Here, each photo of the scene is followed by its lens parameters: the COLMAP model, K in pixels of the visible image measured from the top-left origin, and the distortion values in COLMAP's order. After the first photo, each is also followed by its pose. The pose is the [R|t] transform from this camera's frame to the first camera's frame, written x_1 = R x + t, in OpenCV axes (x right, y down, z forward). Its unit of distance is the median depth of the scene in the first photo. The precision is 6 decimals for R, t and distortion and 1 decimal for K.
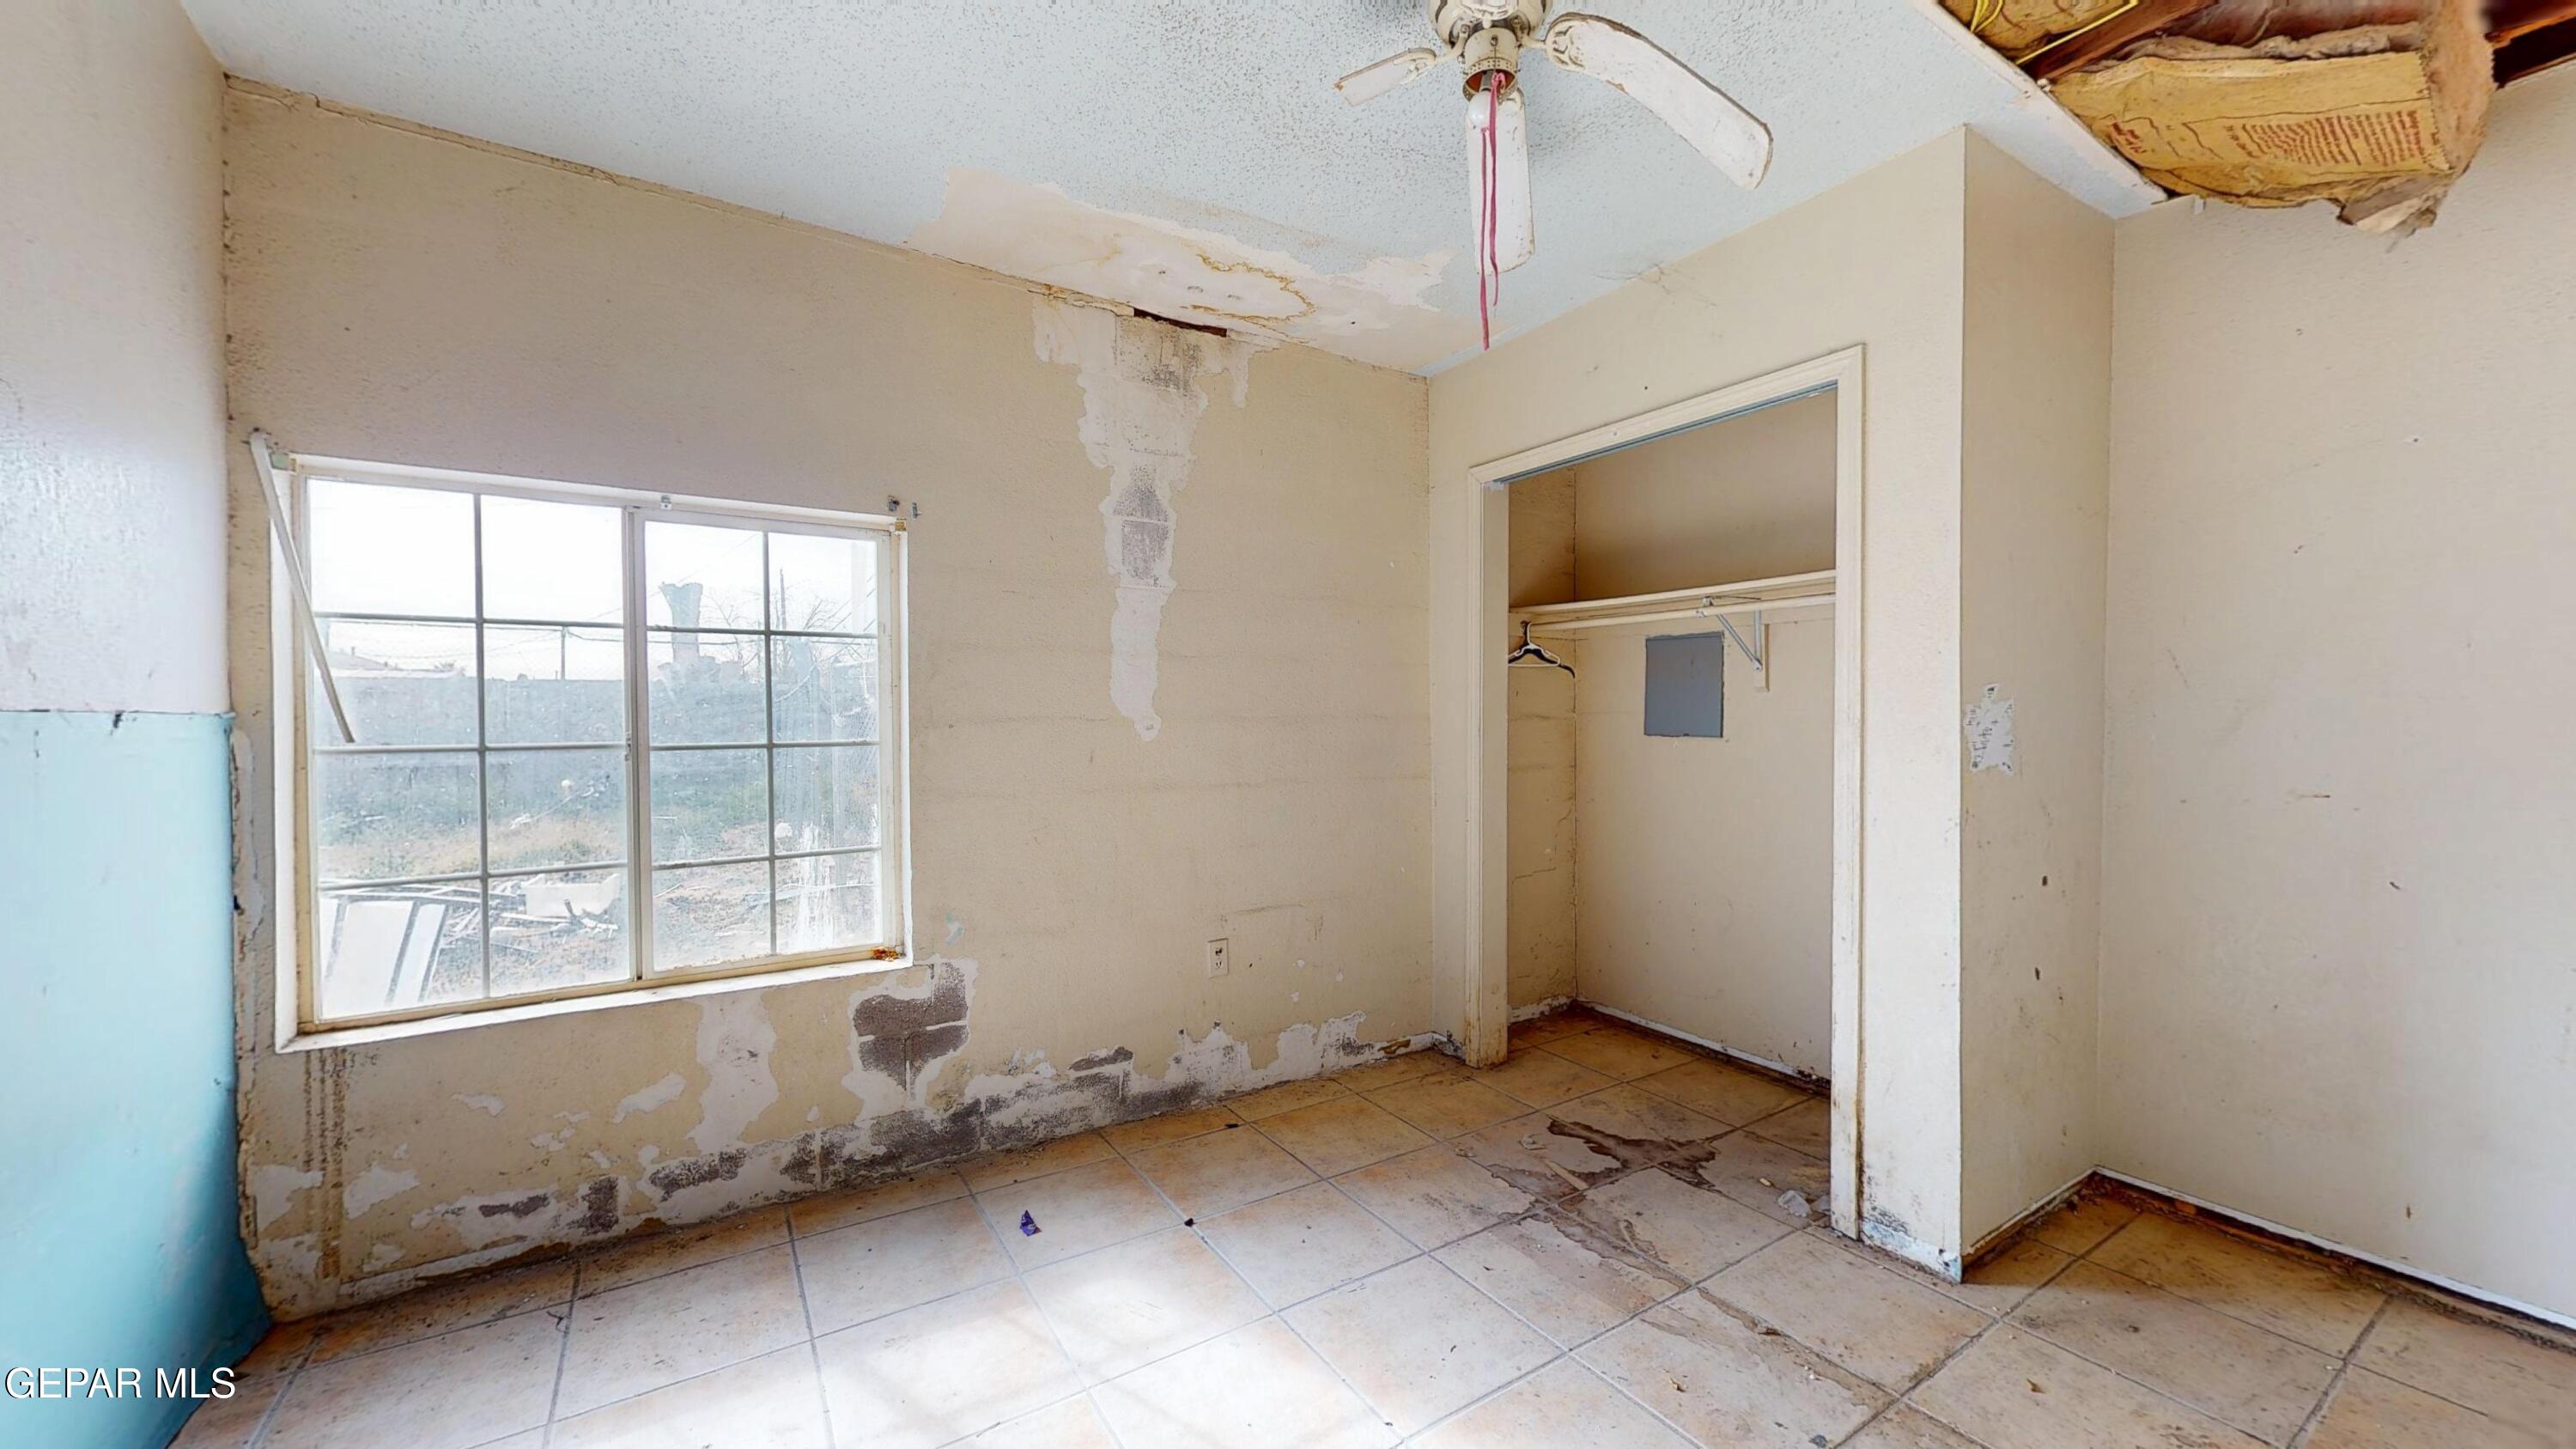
lens RADIAL K [[939.4, 0, 1288.0], [0, 939.4, 724.5], [0, 0, 1]] dist [-0.001016, 0.000040]
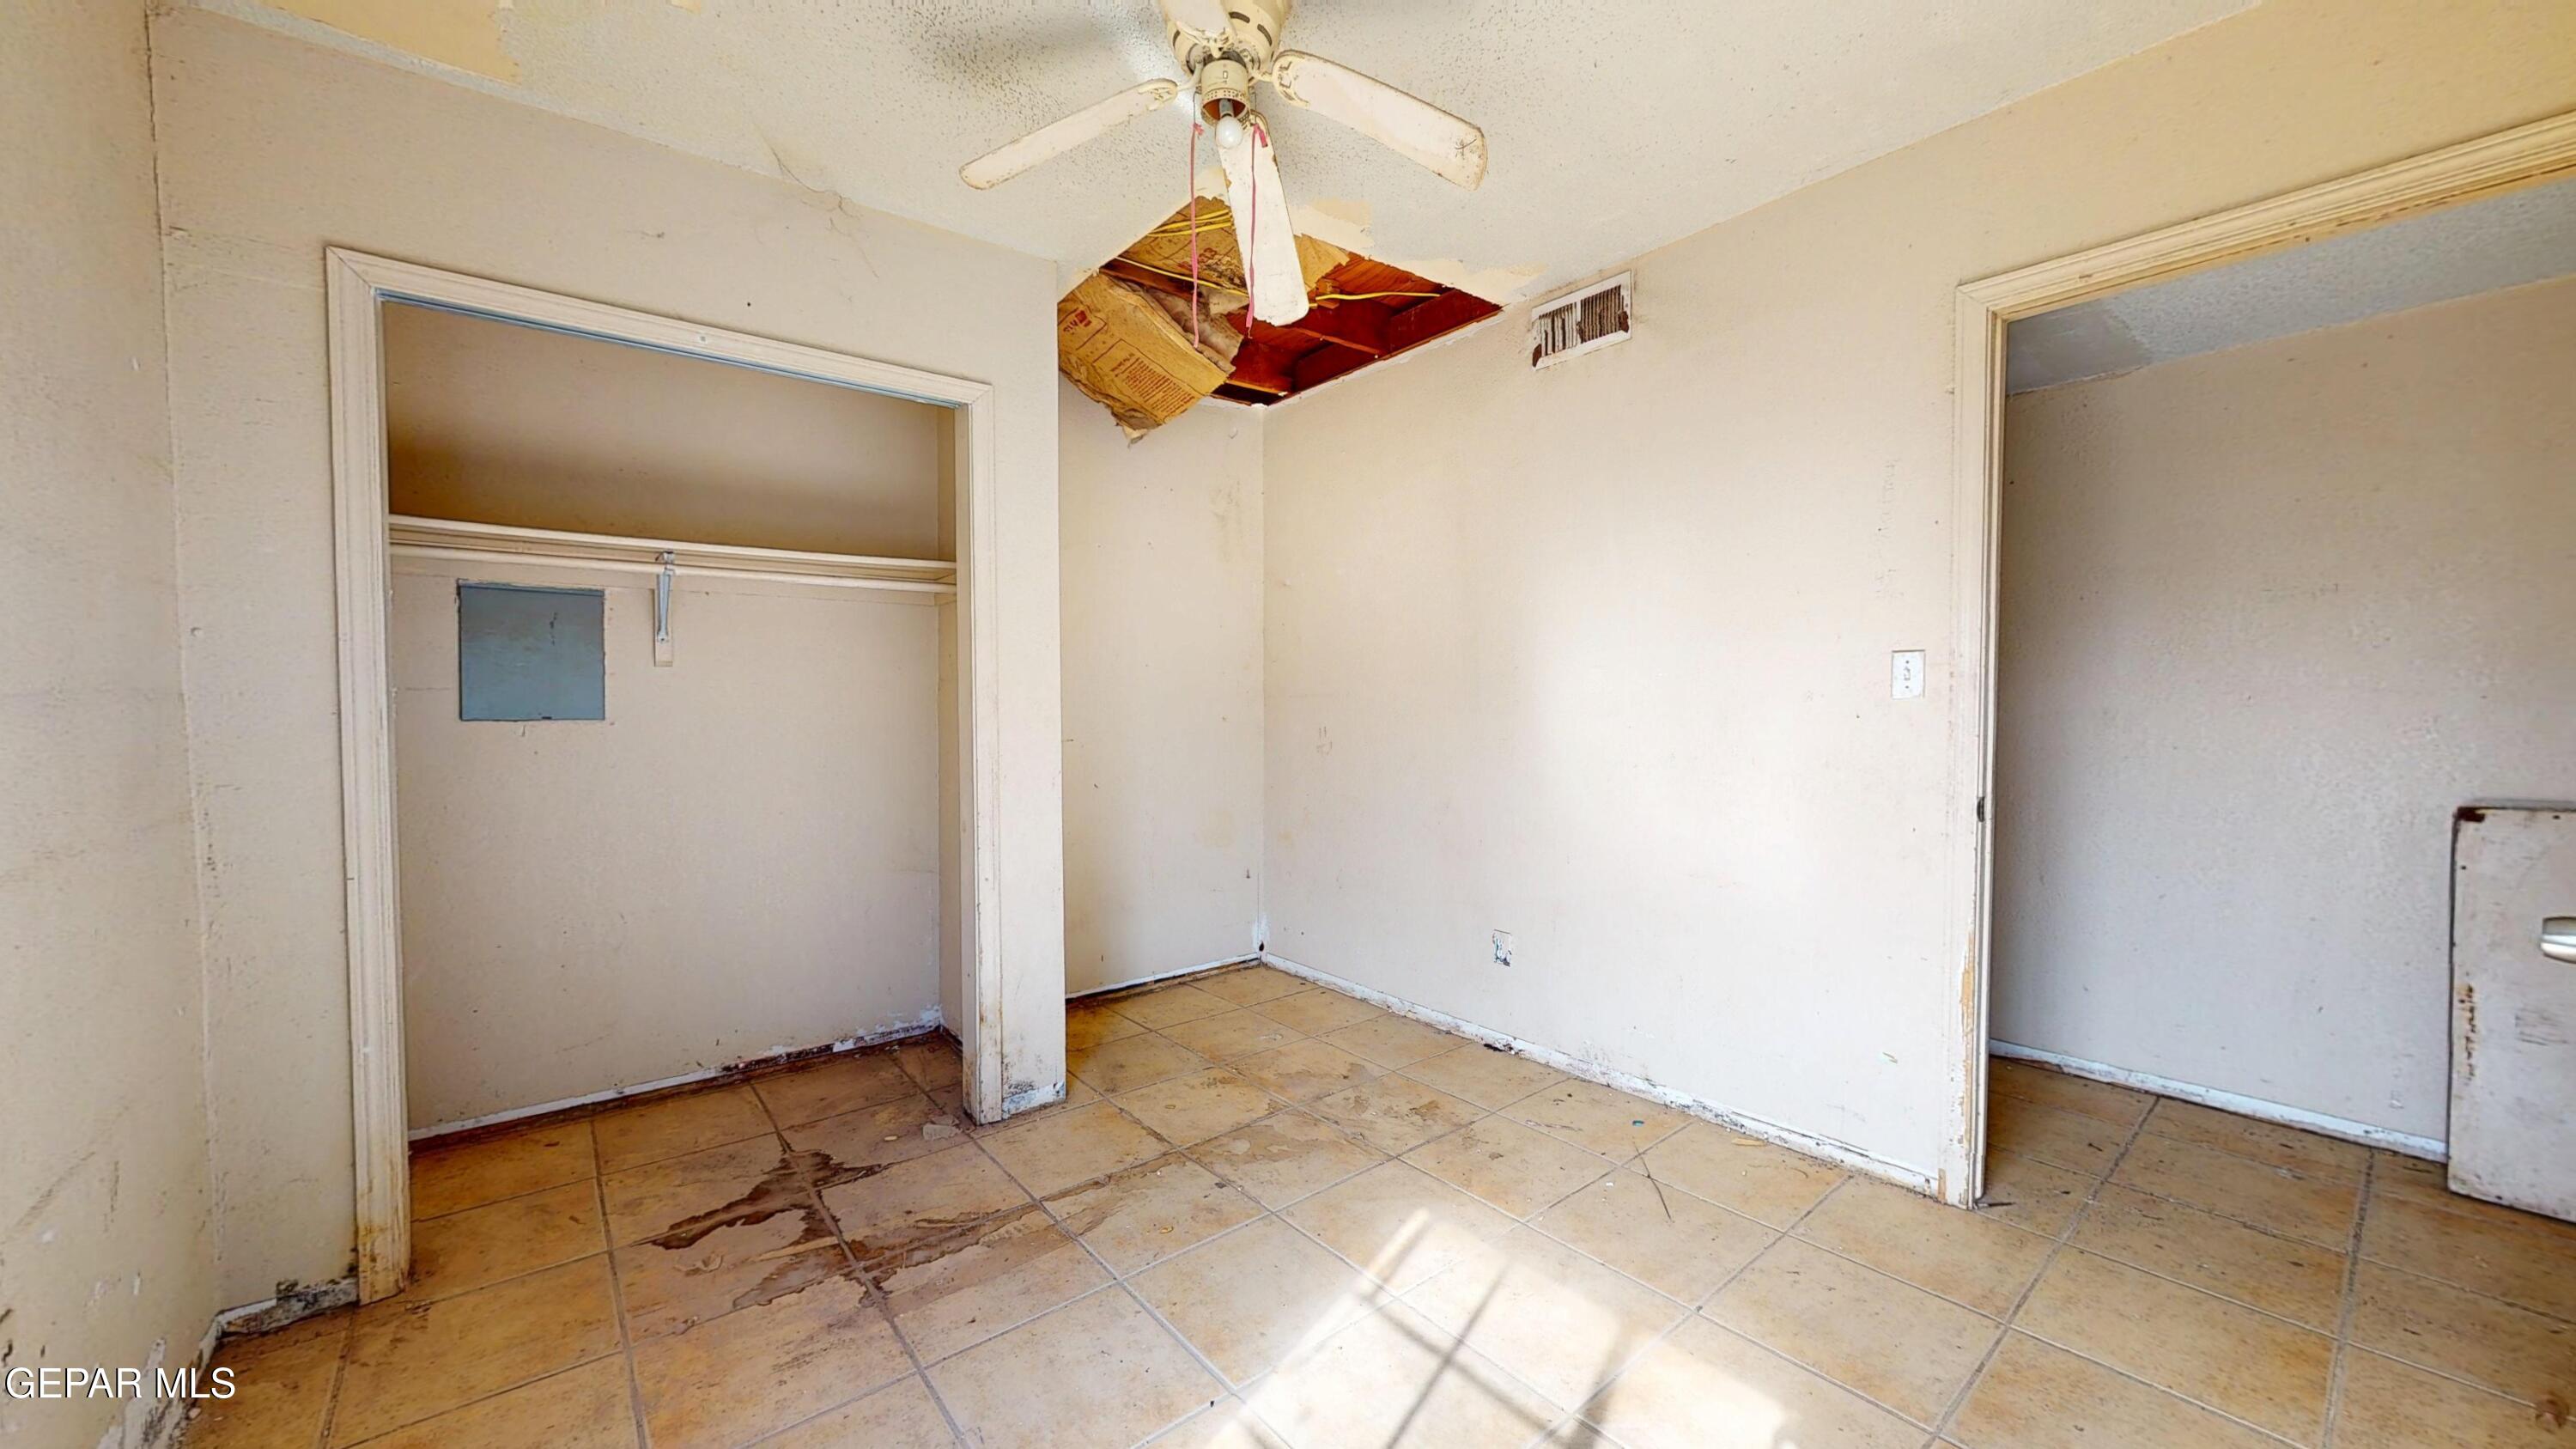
lens RADIAL K [[939.4, 0, 1288.0], [0, 939.4, 724.5], [0, 0, 1]] dist [-0.001016, 0.000040]
pose [[-0.115064, -0.027299, 0.992983, -0.536326], [0.008427, 0.999560, 0.028456, -0.000477], [-0.993322, 0.011642, -0.114783, 0.633865]]
